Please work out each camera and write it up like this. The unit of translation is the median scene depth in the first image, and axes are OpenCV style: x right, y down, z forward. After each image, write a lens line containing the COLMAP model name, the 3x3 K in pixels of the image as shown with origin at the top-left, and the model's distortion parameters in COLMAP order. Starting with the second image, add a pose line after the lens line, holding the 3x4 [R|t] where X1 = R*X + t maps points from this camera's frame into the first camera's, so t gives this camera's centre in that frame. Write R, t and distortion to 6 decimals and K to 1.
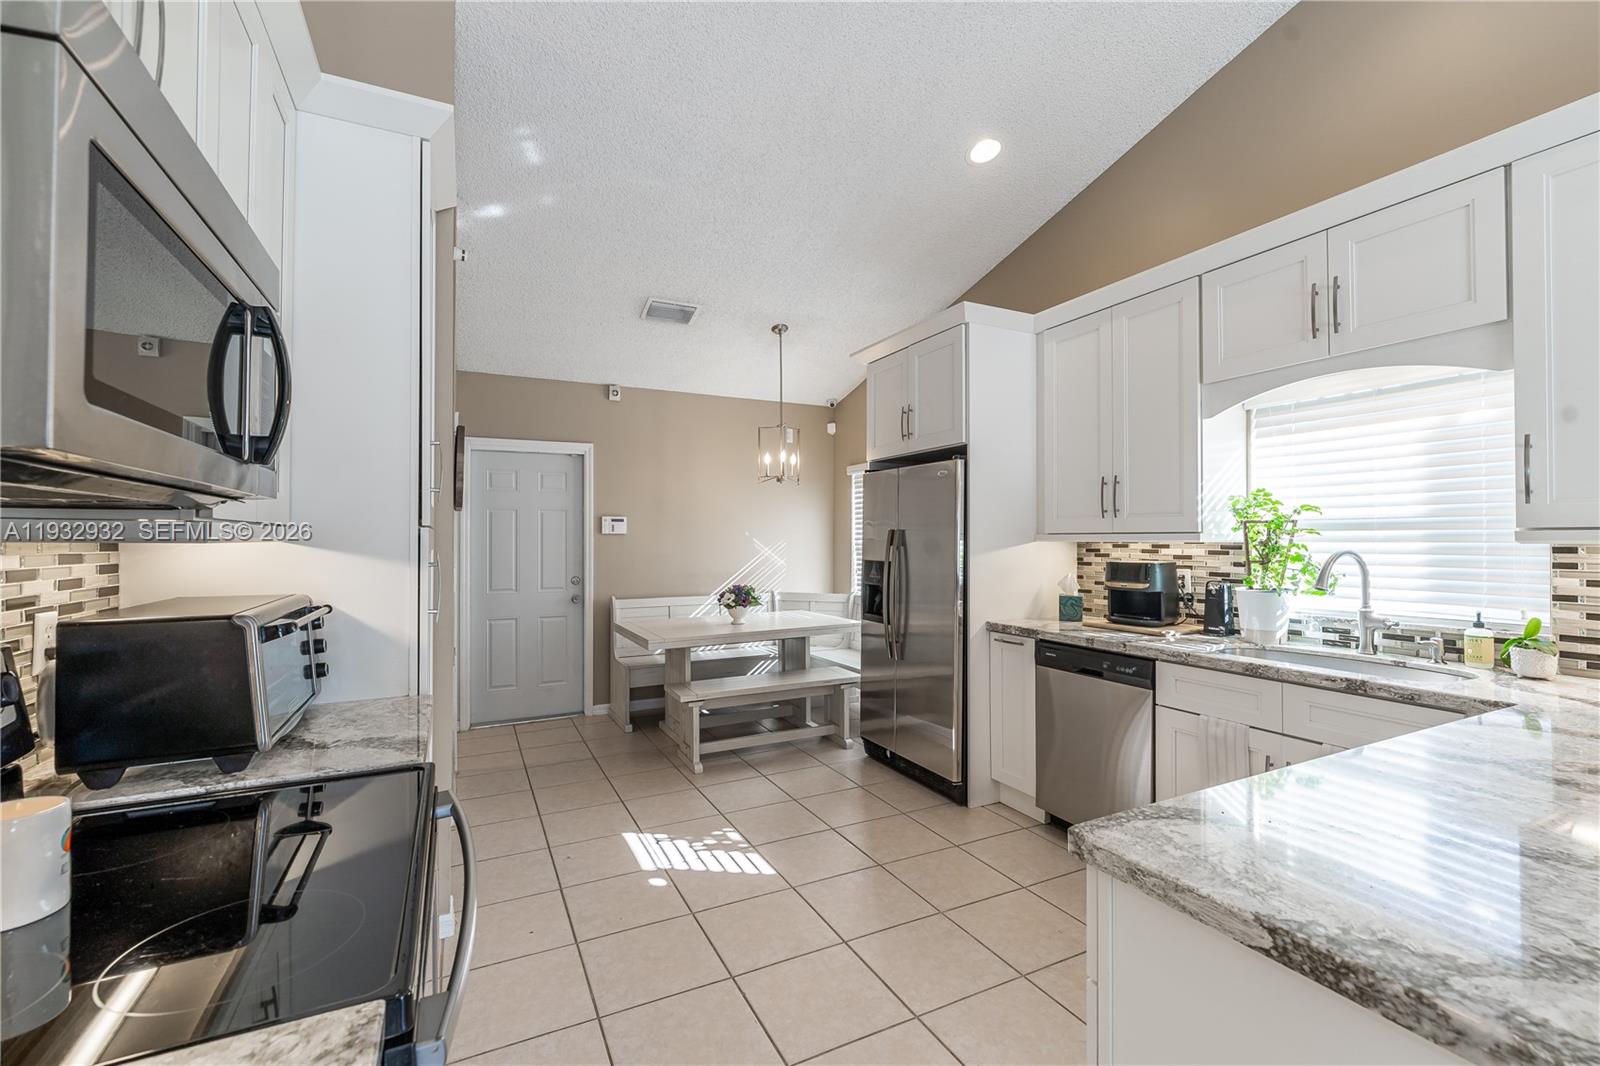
lens RADIAL K [[679.3, 0, 800.0], [0, 679.3, 533.0], [0, 0, 1]] dist [0.001420, -0.000513]
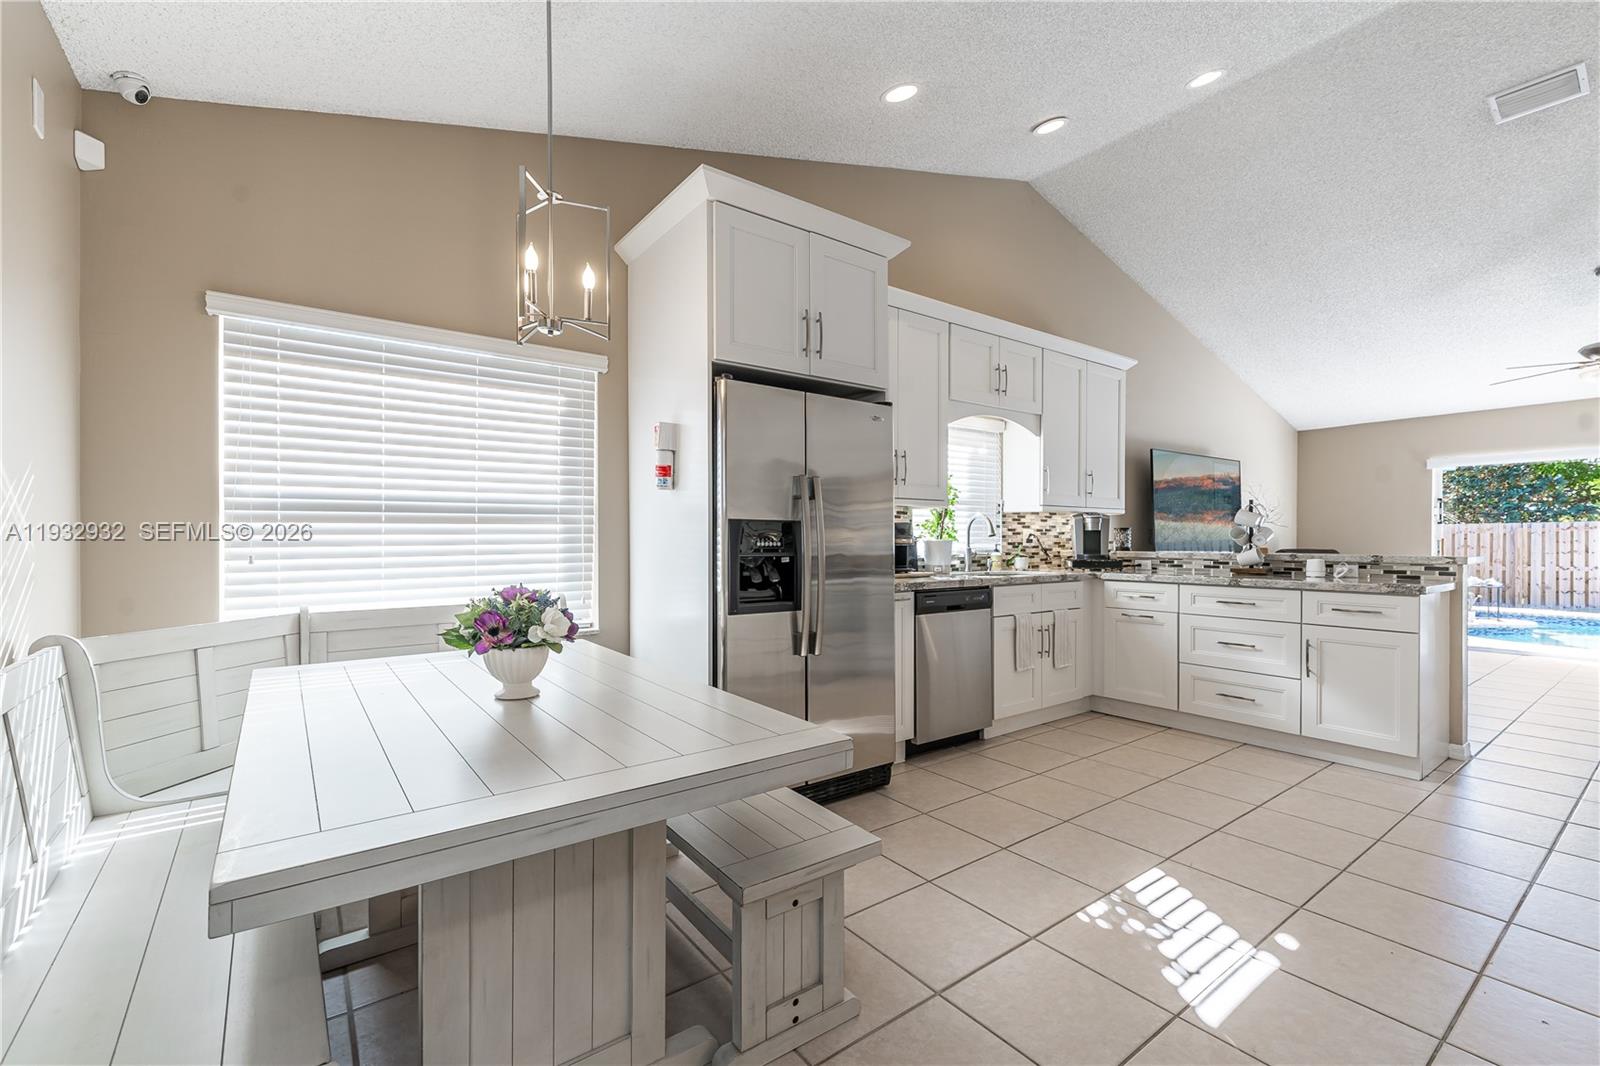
lens RADIAL K [[688.6, 0, 801.0], [0, 688.6, 541.6], [0, 0, 1]] dist [0.000505, -0.000084]
pose [[-0.176079, -0.002210, 0.984373, -0.667099], [-0.009593, 0.999954, 0.000529, 0.073744], [-0.984329, -0.009350, -0.176092, 1.306448]]
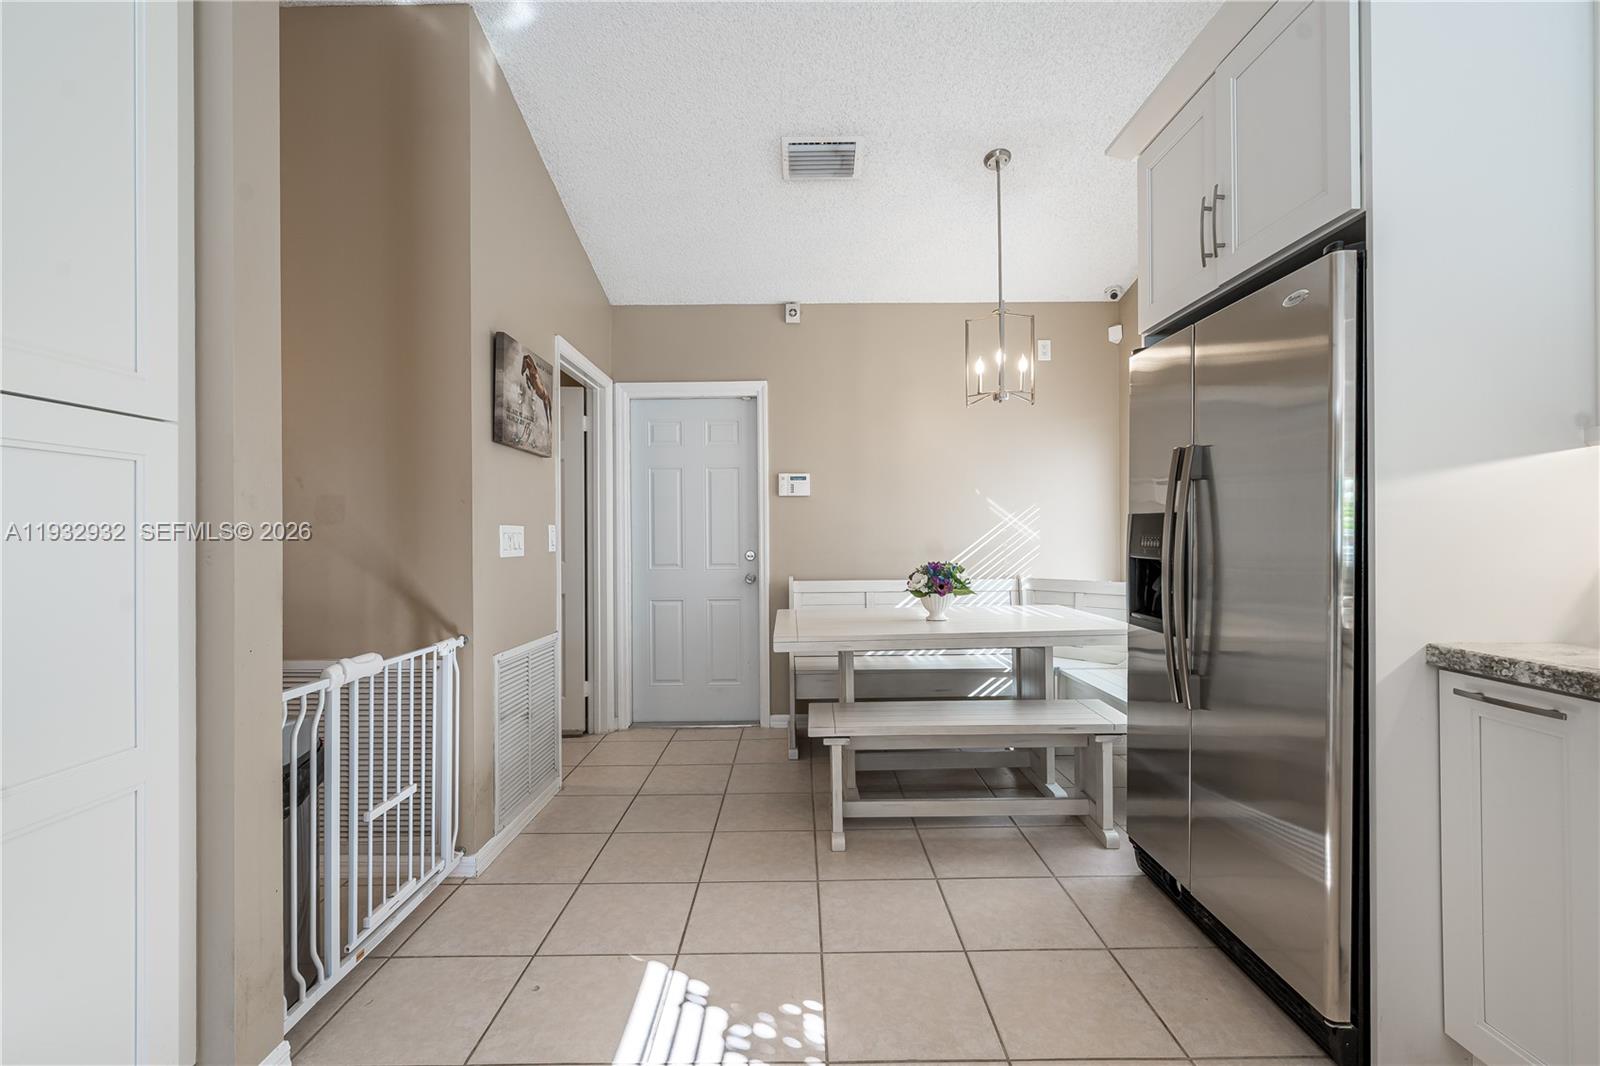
lens RADIAL K [[687.6, 0, 800.4], [0, 687.6, 531.2], [0, 0, 1]] dist [0.001726, -0.000054]
pose [[0.896369, -0.006929, -0.443254, 0.125017], [0.010803, 0.999922, 0.006216, 0.057926], [0.443177, -0.010360, 0.896374, 0.480430]]
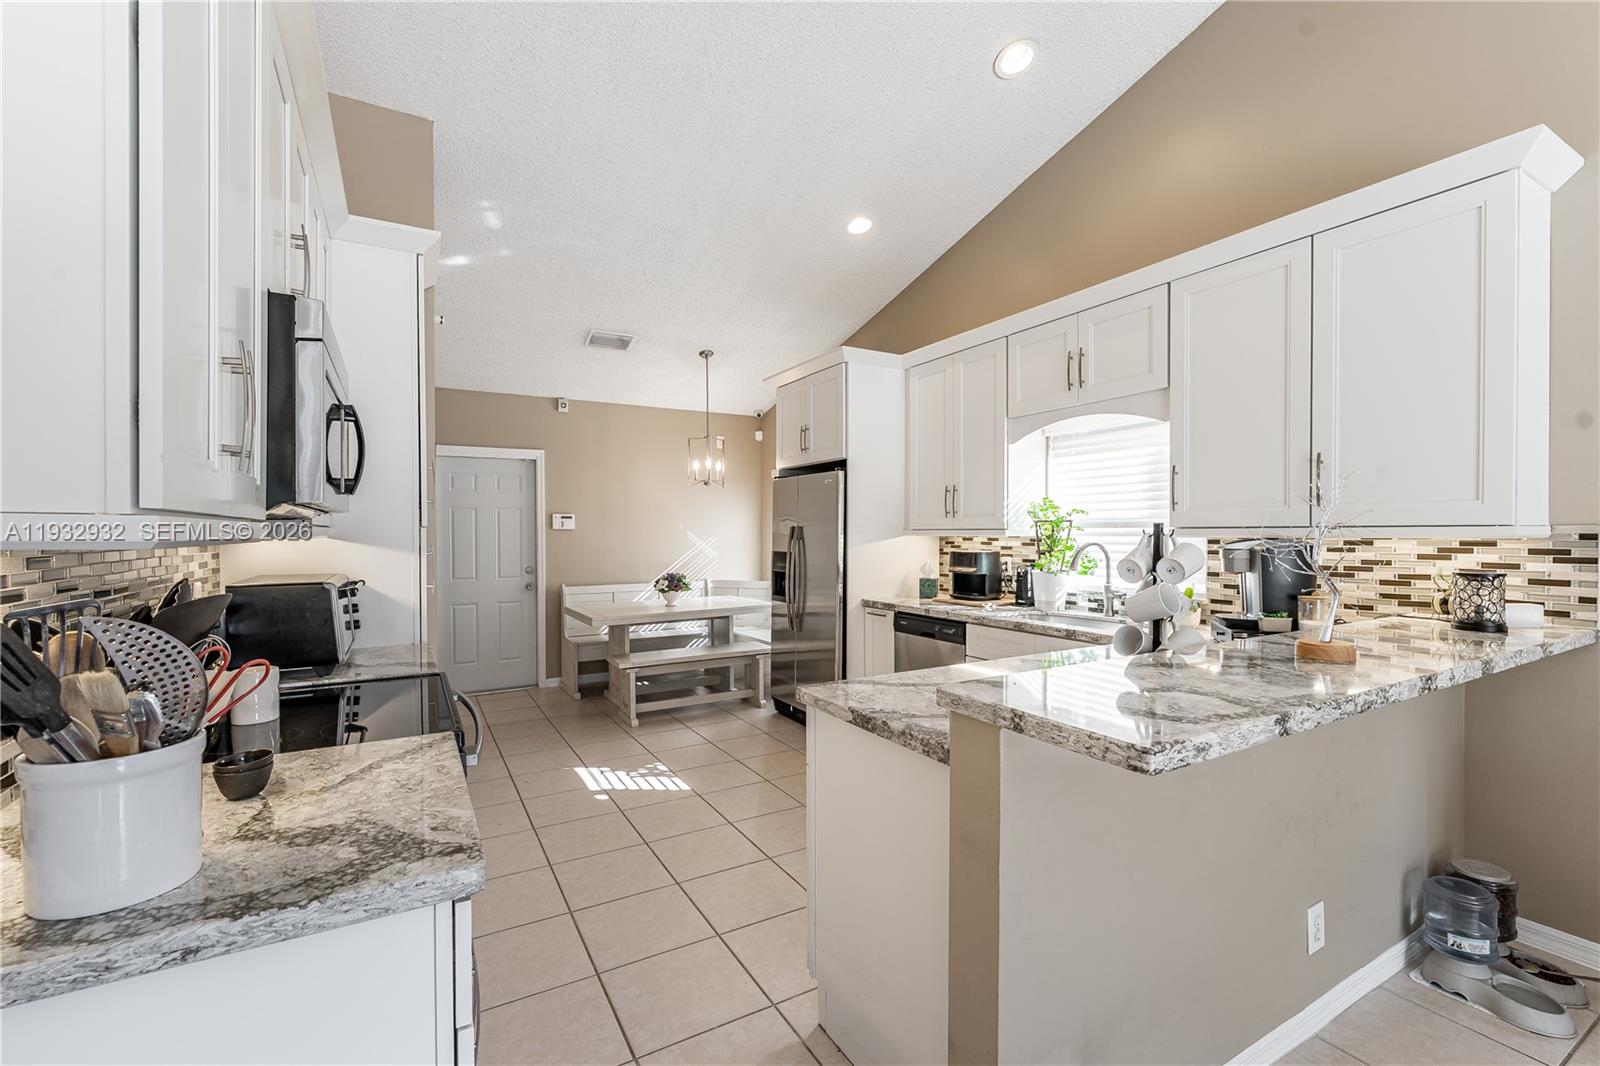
lens RADIAL K [[682.5, 0, 799.0], [0, 682.5, 541.3], [0, 0, 1]] dist [0.001720, -0.000154]
pose [[0.998250, -0.001926, 0.059104, 0.084577], [0.000615, 0.999754, 0.022182, -0.005837], [-0.059132, -0.022107, 0.998005, -0.267739]]
